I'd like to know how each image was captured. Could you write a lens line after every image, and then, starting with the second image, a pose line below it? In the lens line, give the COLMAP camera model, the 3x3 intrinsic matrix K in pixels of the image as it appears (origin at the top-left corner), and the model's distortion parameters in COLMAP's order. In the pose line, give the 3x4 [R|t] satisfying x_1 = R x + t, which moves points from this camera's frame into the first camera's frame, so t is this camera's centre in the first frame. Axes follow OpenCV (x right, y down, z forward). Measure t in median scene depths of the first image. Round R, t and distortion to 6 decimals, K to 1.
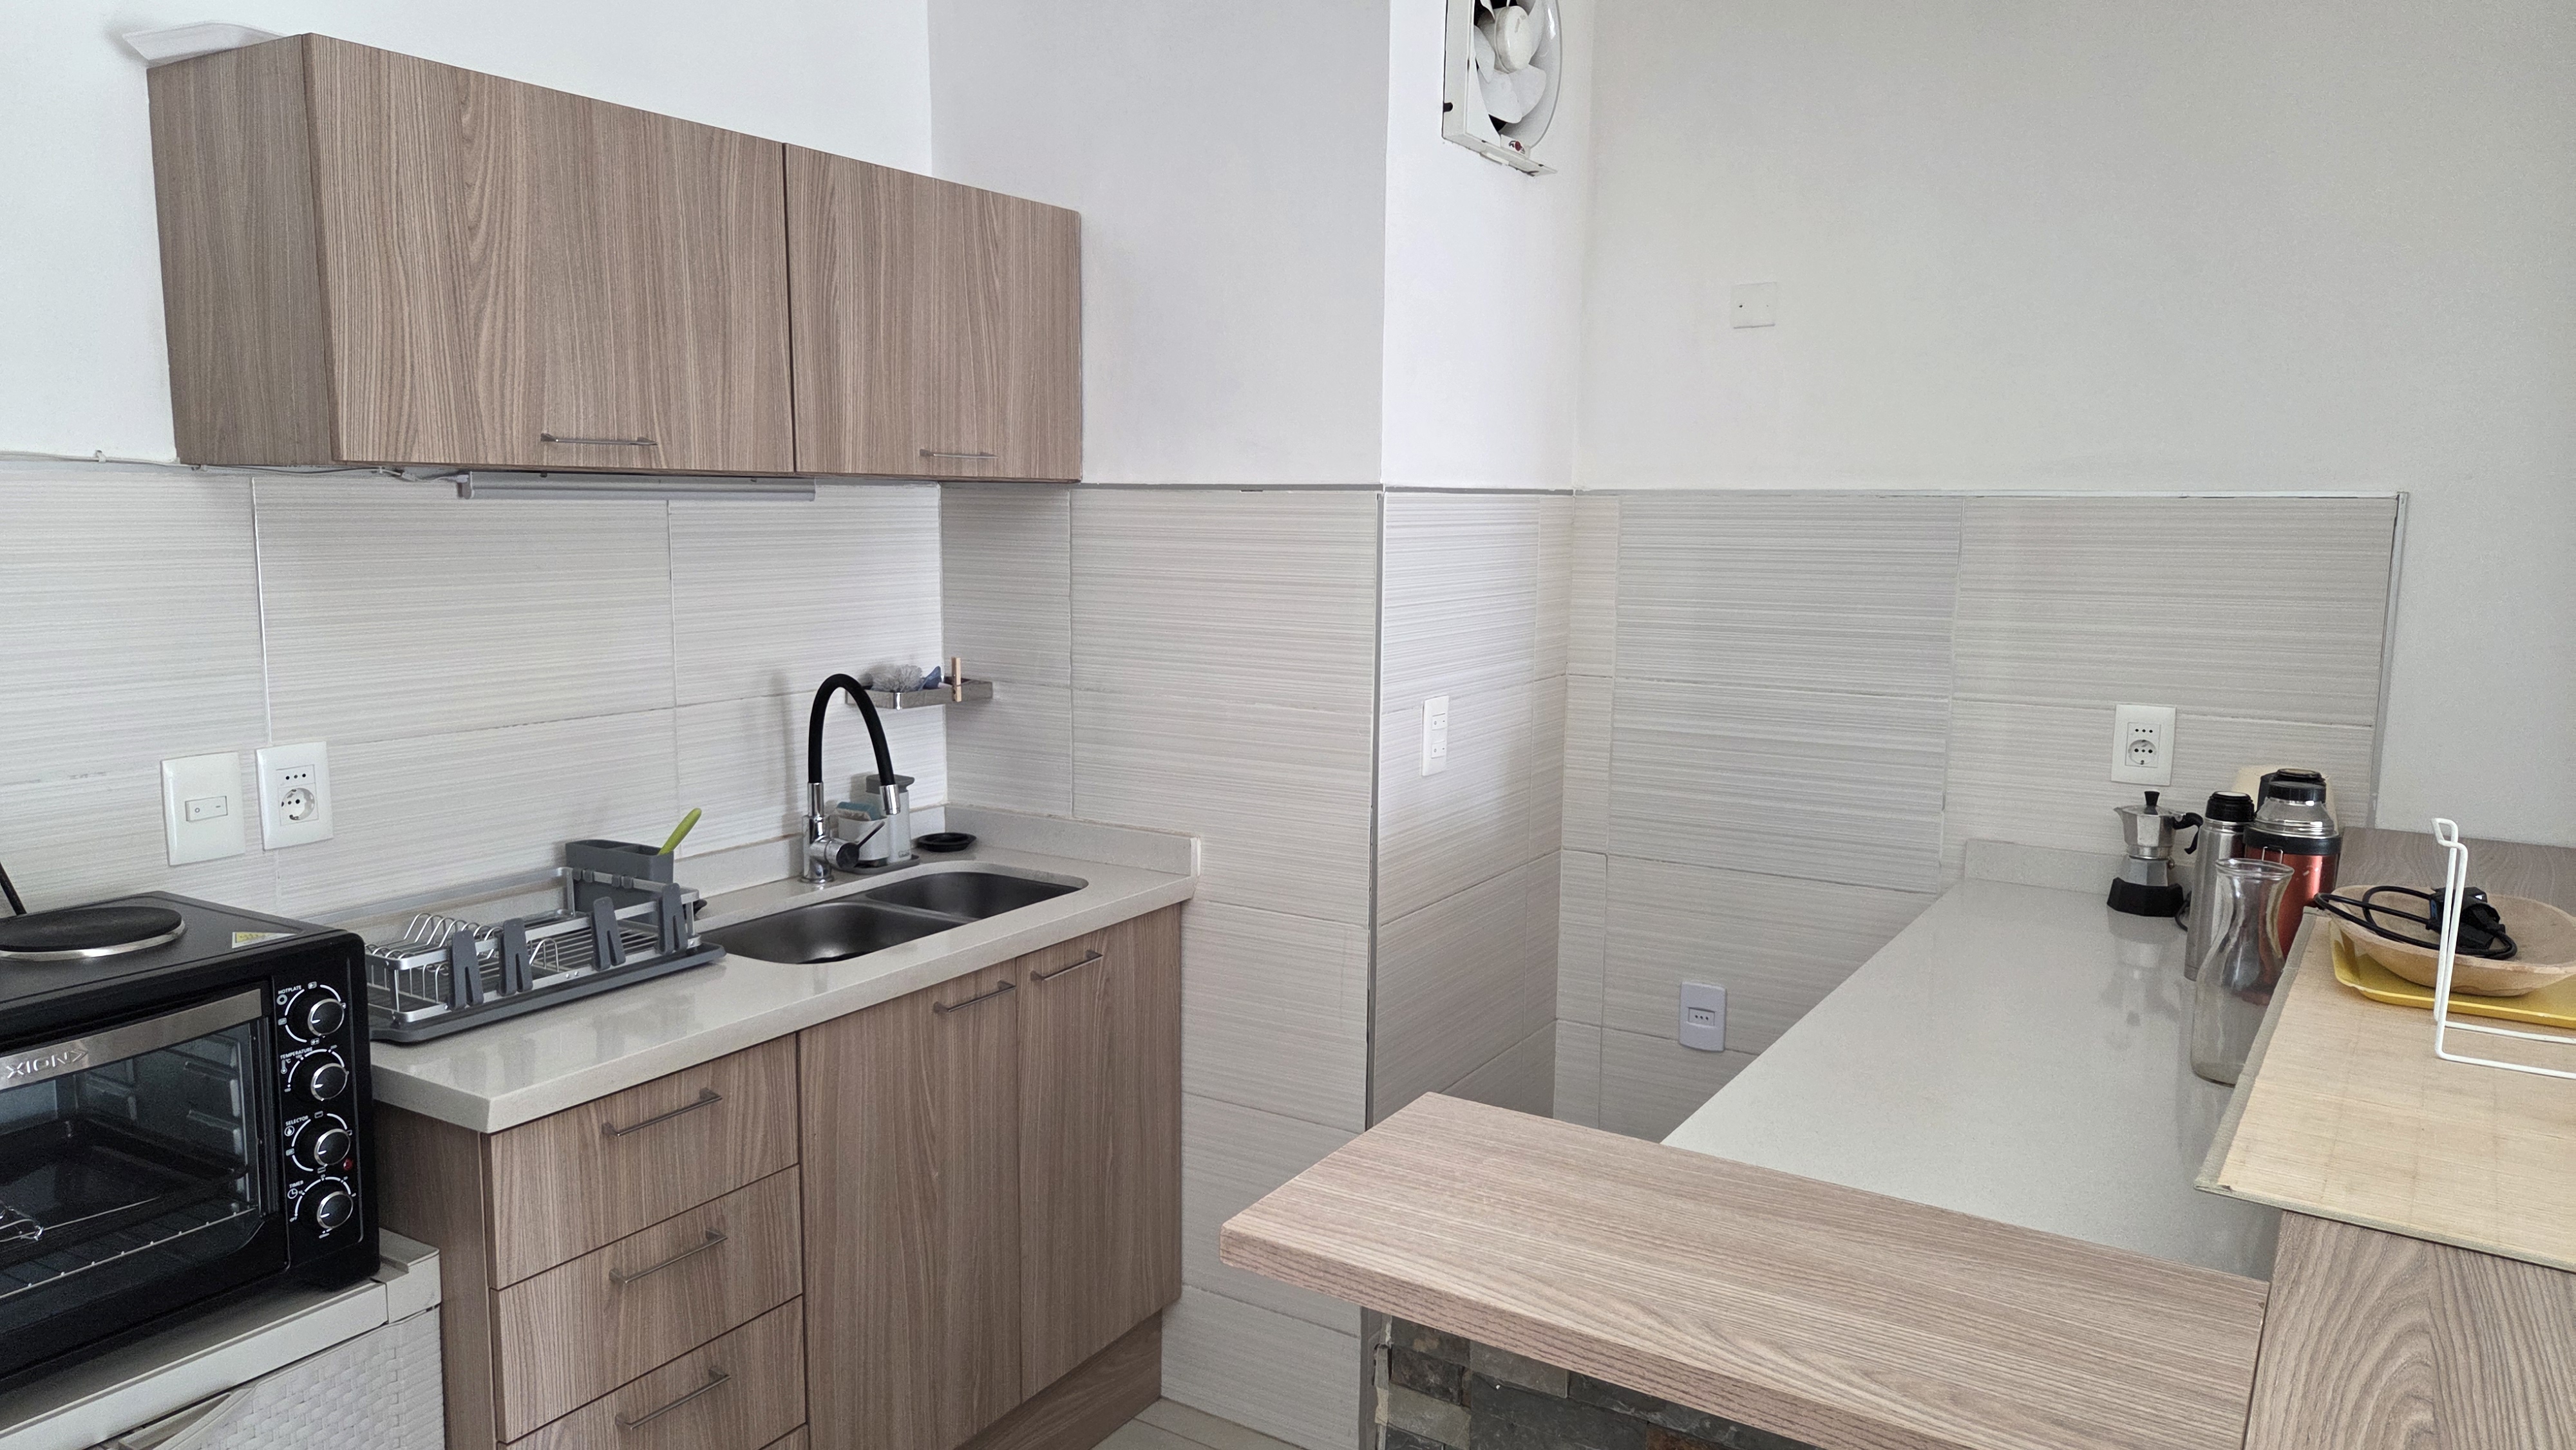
lens RADIAL K [[1732.1, 0, 1271.4], [0, 1732.1, 741.0], [0, 0, 1]] dist [0.072275, -0.042986]
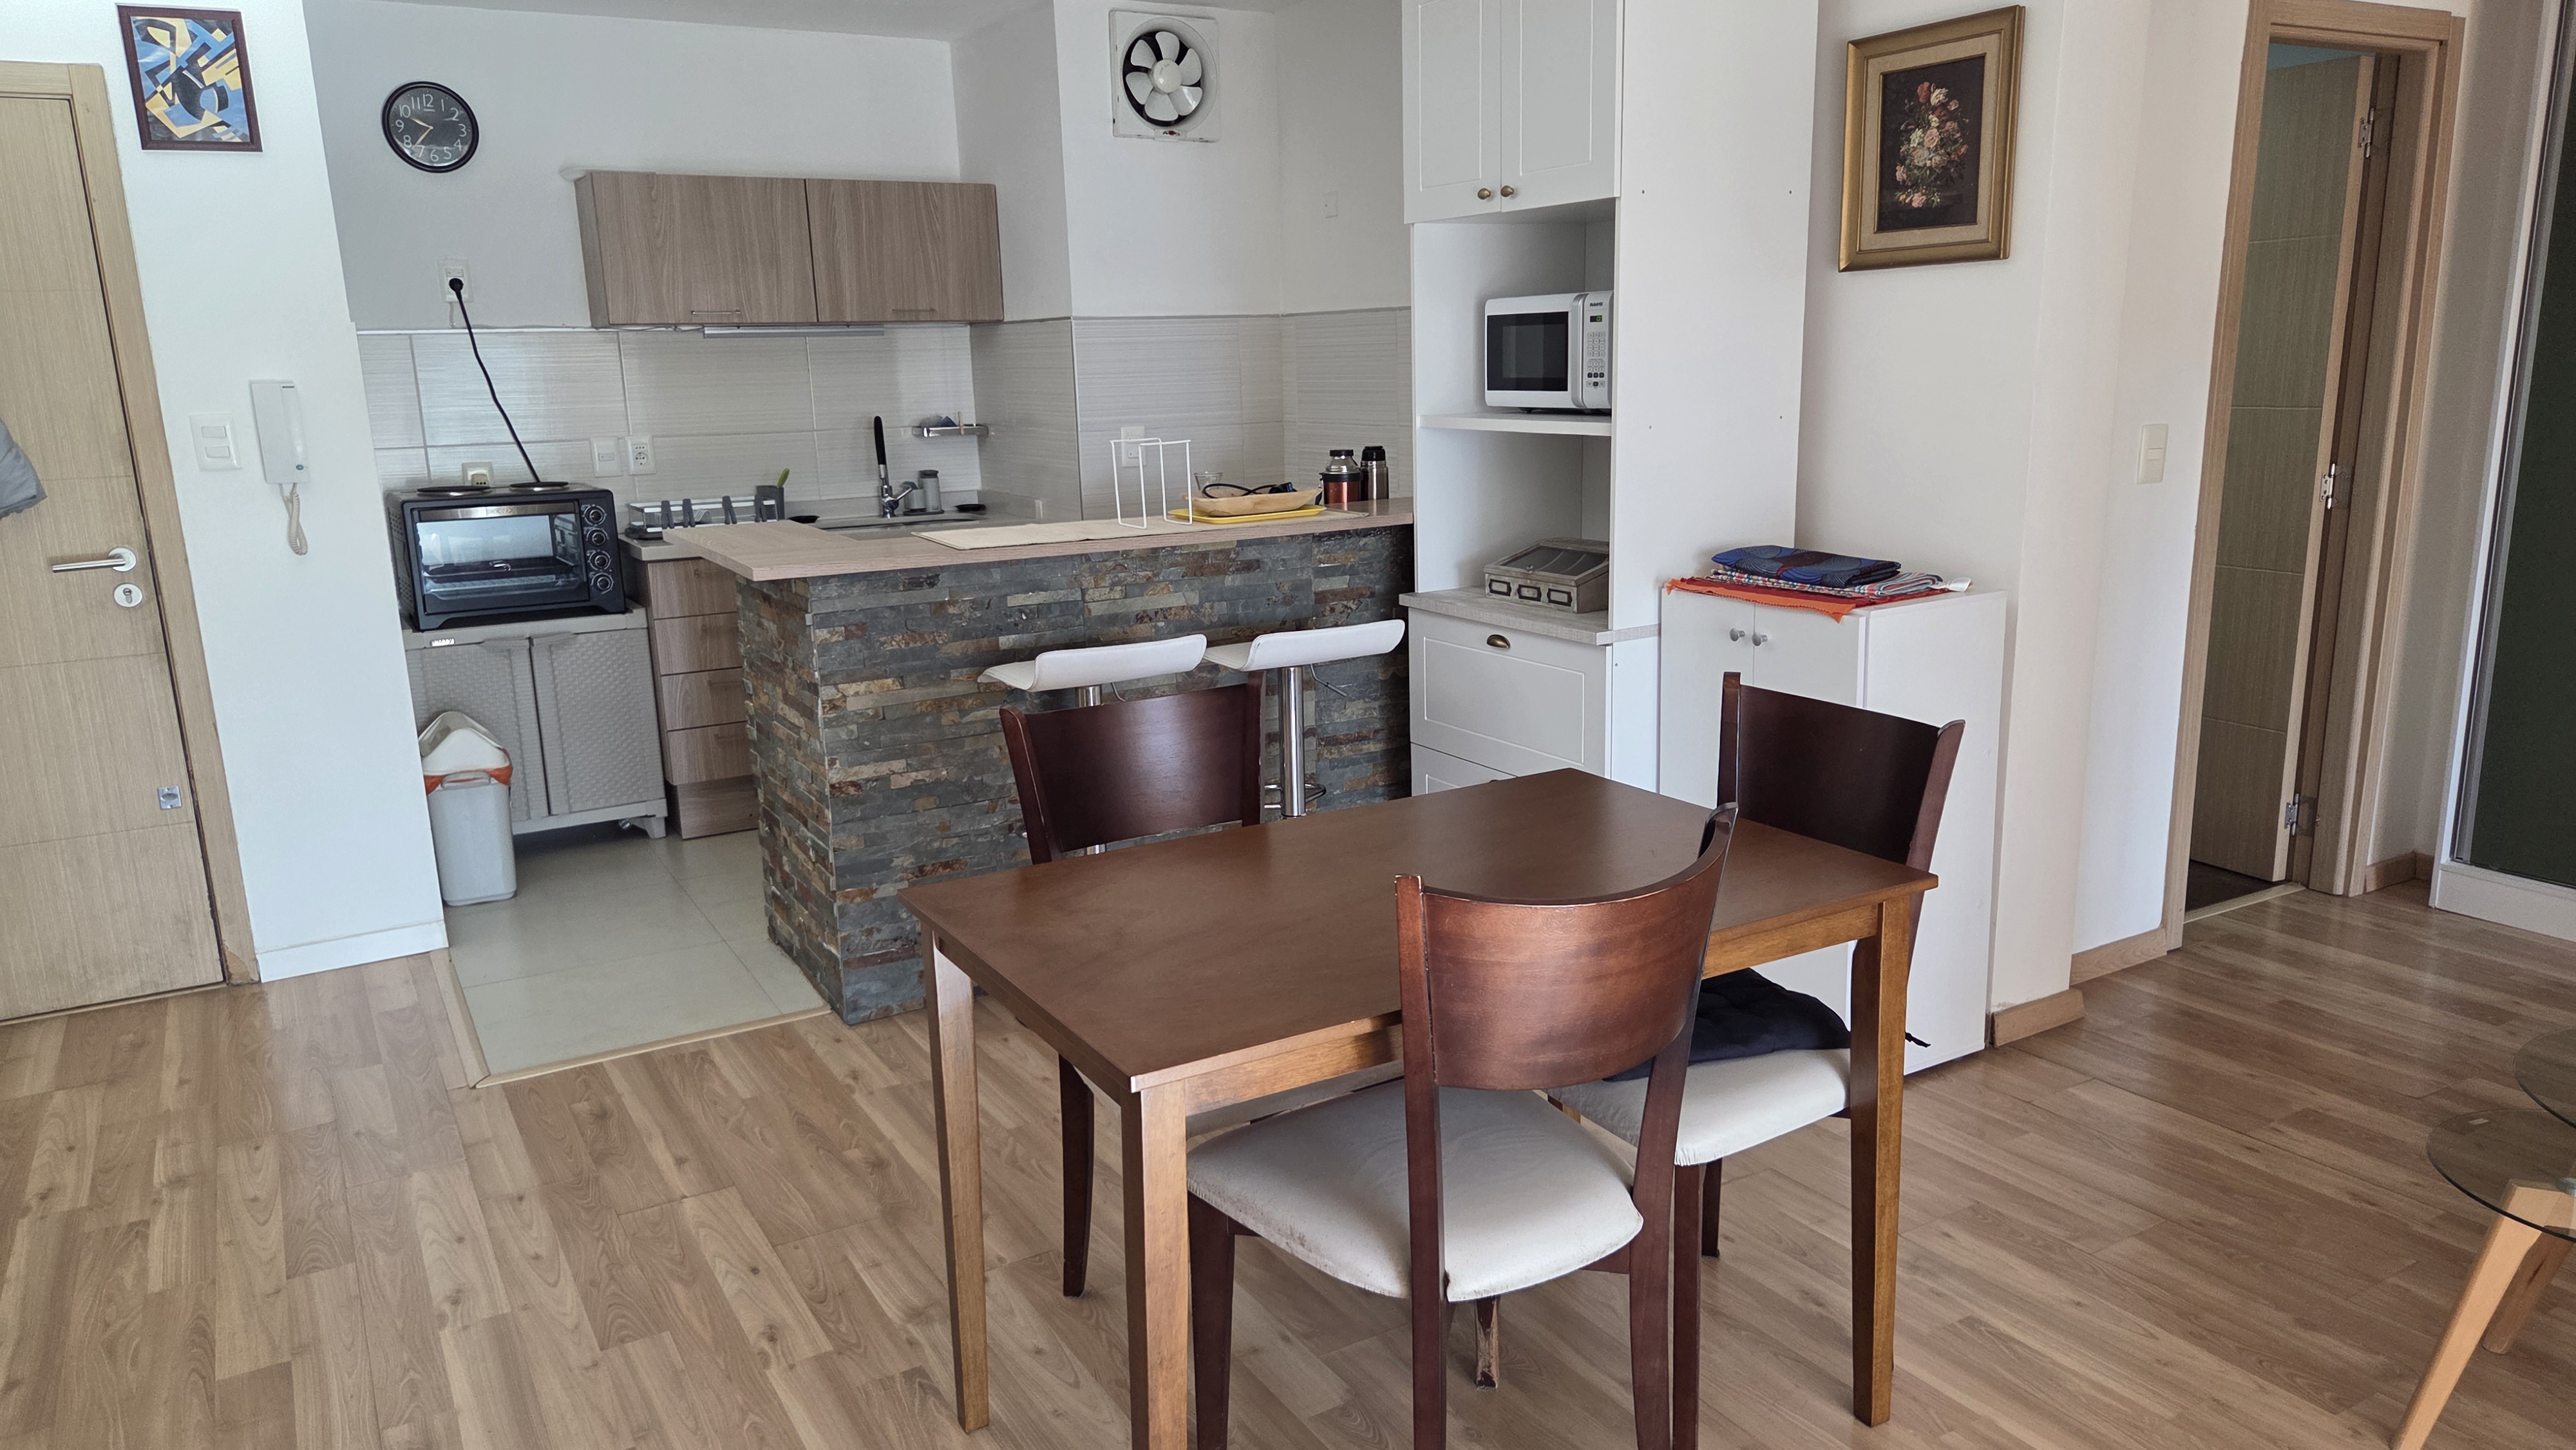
lens RADIAL K [[1732.1, 0, 1272.5], [0, 1732.1, 739.8], [0, 0, 1]] dist [0.072275, -0.042986]
pose [[0.884760, 0.069532, -0.460831, 1.430153], [-0.030522, 0.995330, 0.091578, 0.176041], [0.465046, -0.066959, 0.882750, -0.844153]]
